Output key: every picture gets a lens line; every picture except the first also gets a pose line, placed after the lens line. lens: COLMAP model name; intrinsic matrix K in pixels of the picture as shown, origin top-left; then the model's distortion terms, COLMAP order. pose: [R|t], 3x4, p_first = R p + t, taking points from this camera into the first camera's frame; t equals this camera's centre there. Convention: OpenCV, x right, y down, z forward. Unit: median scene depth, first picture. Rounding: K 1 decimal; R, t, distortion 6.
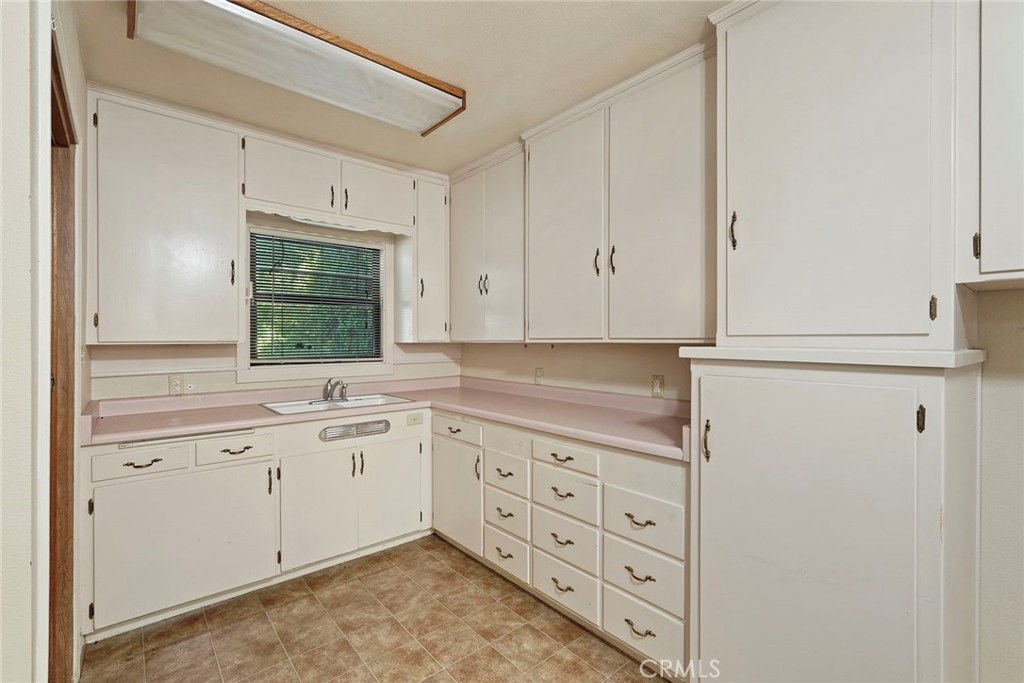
lens RADIAL K [[458.6, 0, 510.5], [0, 458.6, 343.1], [0, 0, 1]] dist [-0.021151, 0.010984]
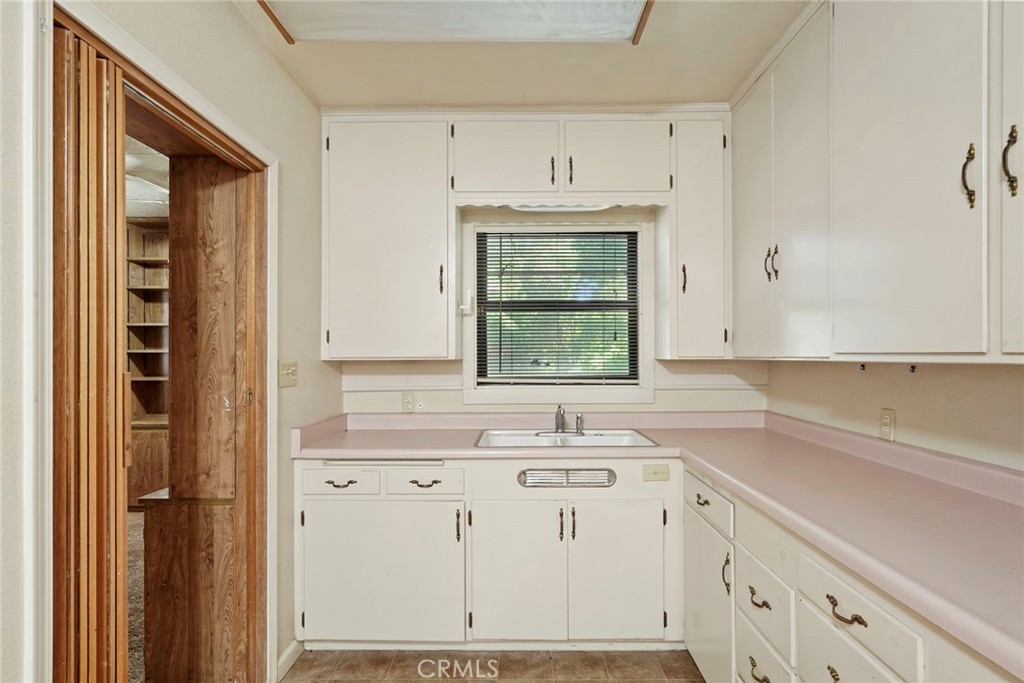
lens RADIAL K [[534.6, 0, 513.6], [0, 534.6, 355.3], [0, 0, 1]] dist [-0.006485, 0.000070]
pose [[0.754218, 0.000905, -0.656624, 0.154891], [-0.004111, 0.999986, -0.003344, -0.004315], [0.656611, 0.005221, 0.754211, 0.271875]]
